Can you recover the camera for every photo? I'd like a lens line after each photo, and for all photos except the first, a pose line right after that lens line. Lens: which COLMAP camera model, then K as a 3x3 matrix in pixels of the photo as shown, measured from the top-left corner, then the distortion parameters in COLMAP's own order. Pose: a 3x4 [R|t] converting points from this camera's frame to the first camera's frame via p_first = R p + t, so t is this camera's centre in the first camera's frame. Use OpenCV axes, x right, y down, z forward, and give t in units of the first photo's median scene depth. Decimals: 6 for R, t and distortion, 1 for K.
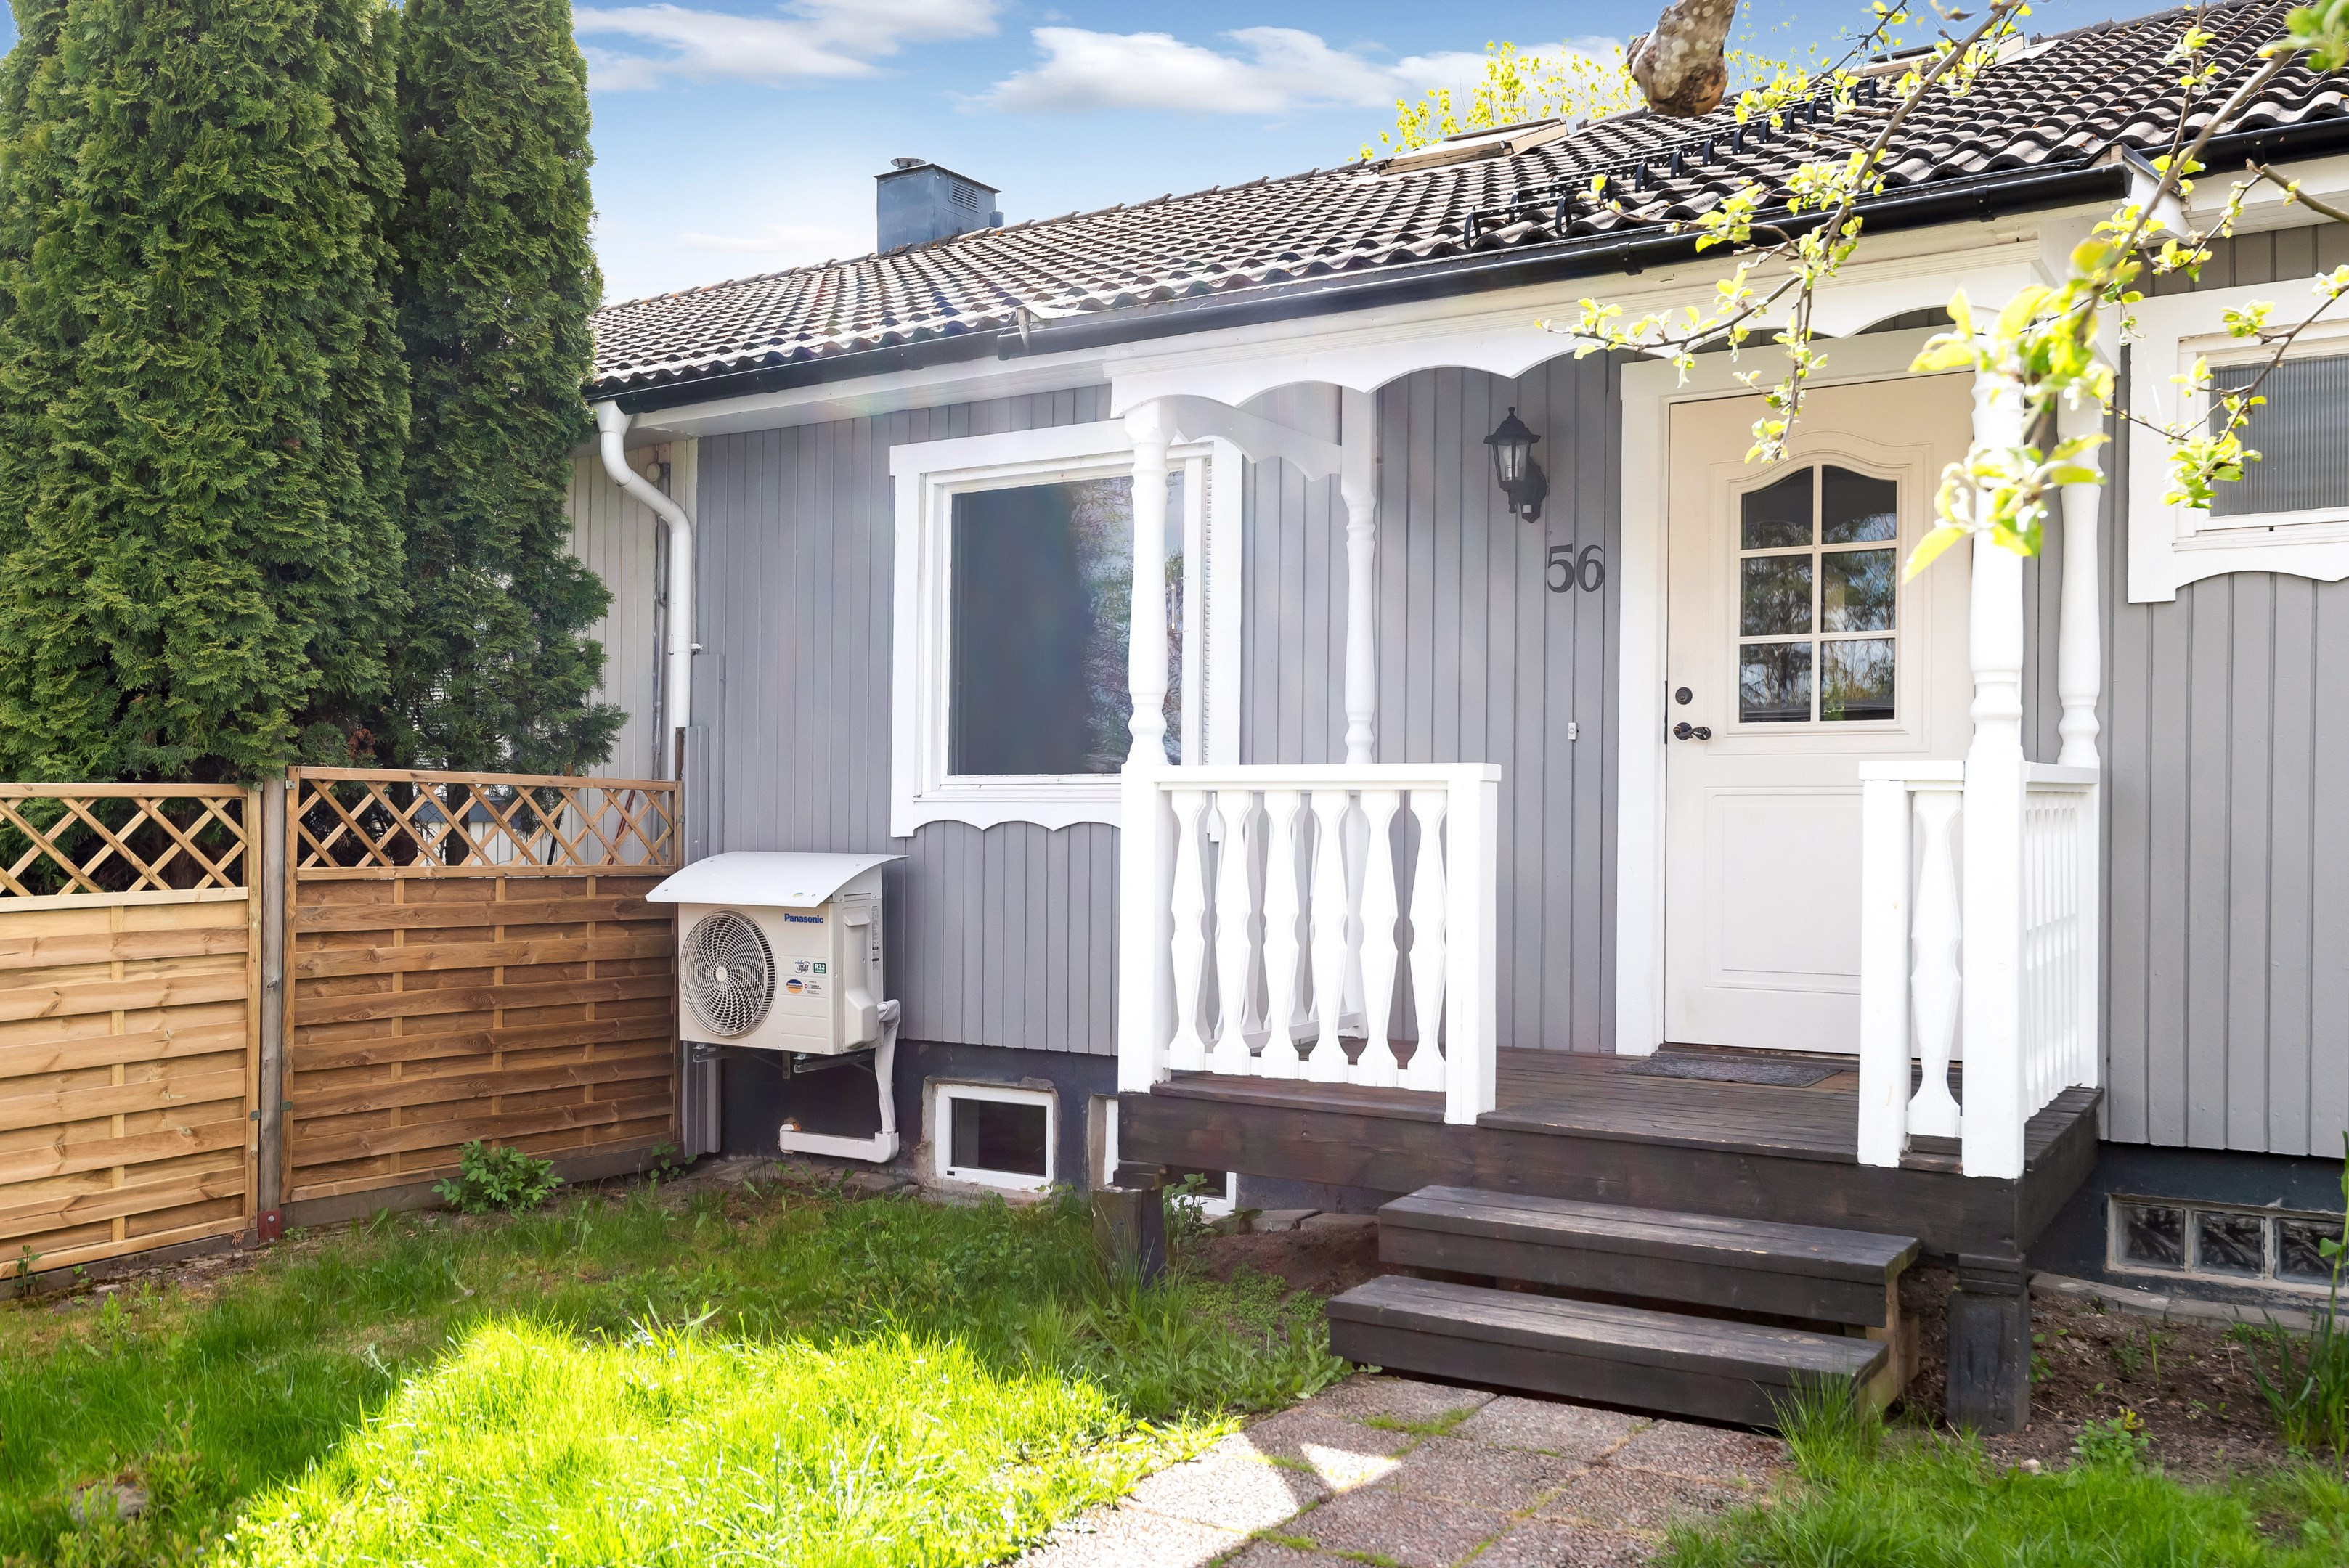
lens RADIAL K [[2008.6, 0, 1176.2], [0, 2008.6, 793.9], [0, 0, 1]] dist [0.004623, -0.007659]
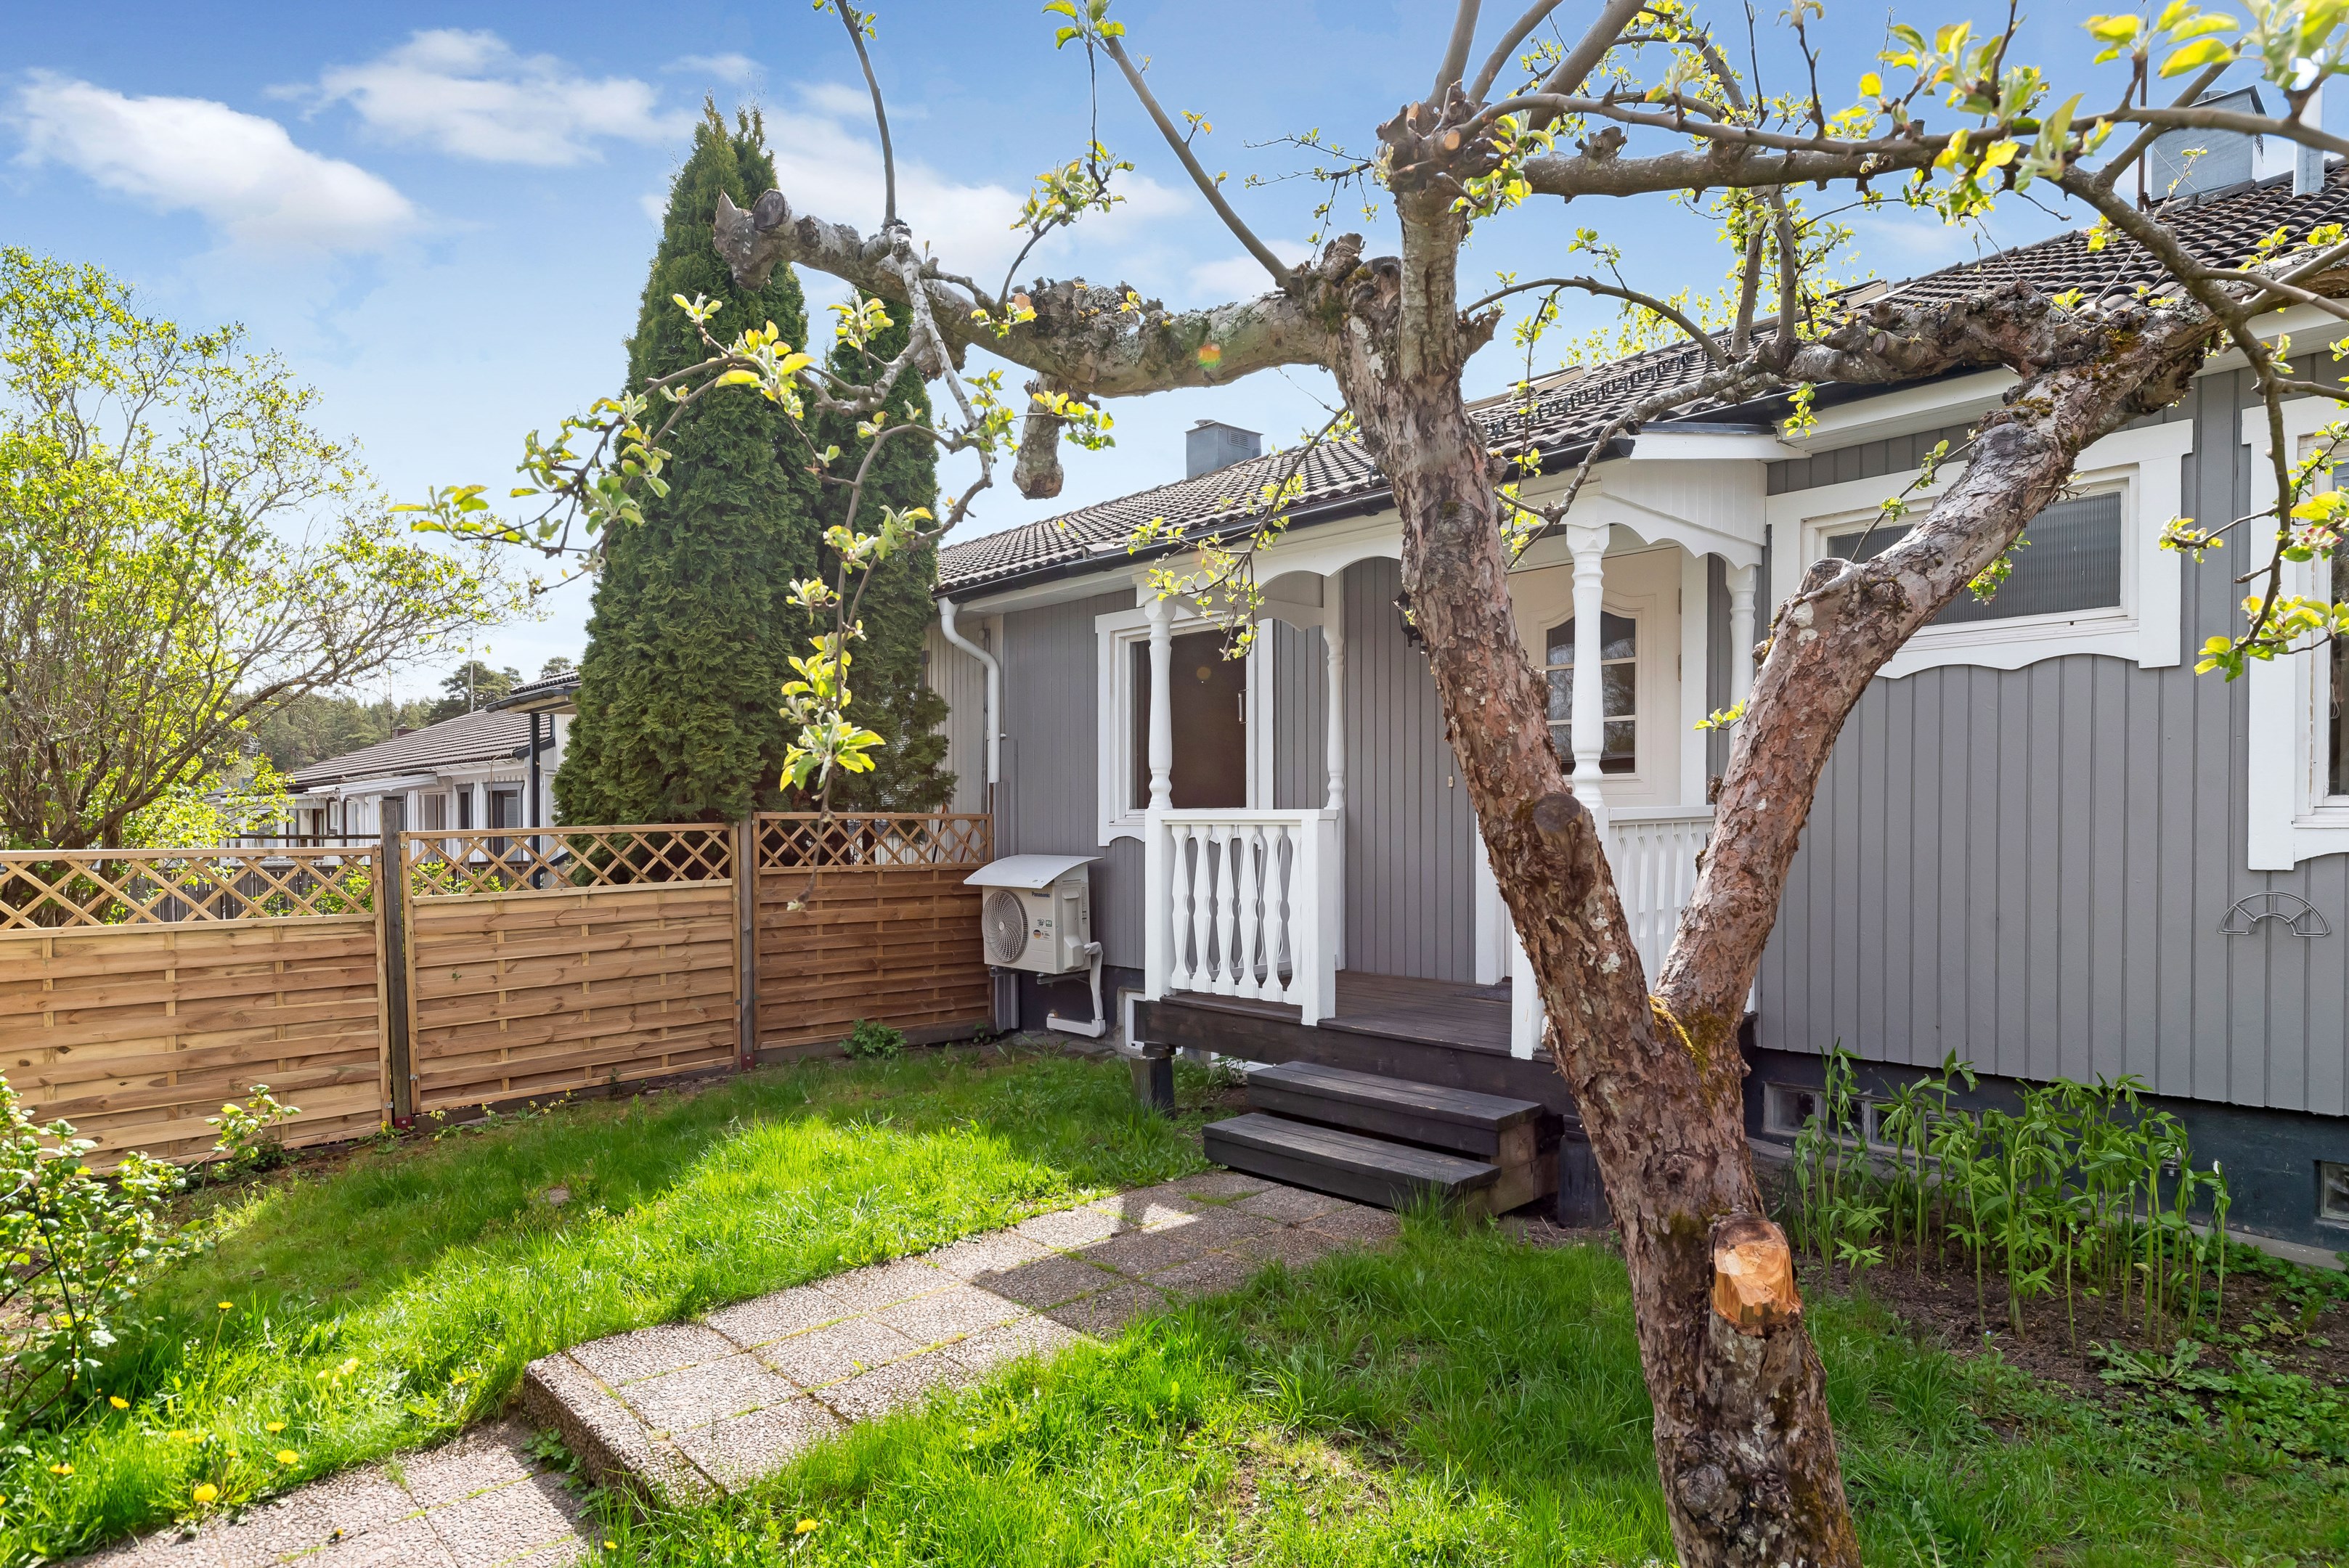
lens RADIAL K [[1284.7, 0, 1160.6], [0, 1284.7, 819.9], [0, 0, 1]] dist [0.004321, 0.000540]
pose [[0.969101, -0.012540, -0.246345, 0.213890], [0.016038, 0.999797, 0.012196, -0.015909], [0.246142, -0.015770, 0.969105, -0.047716]]
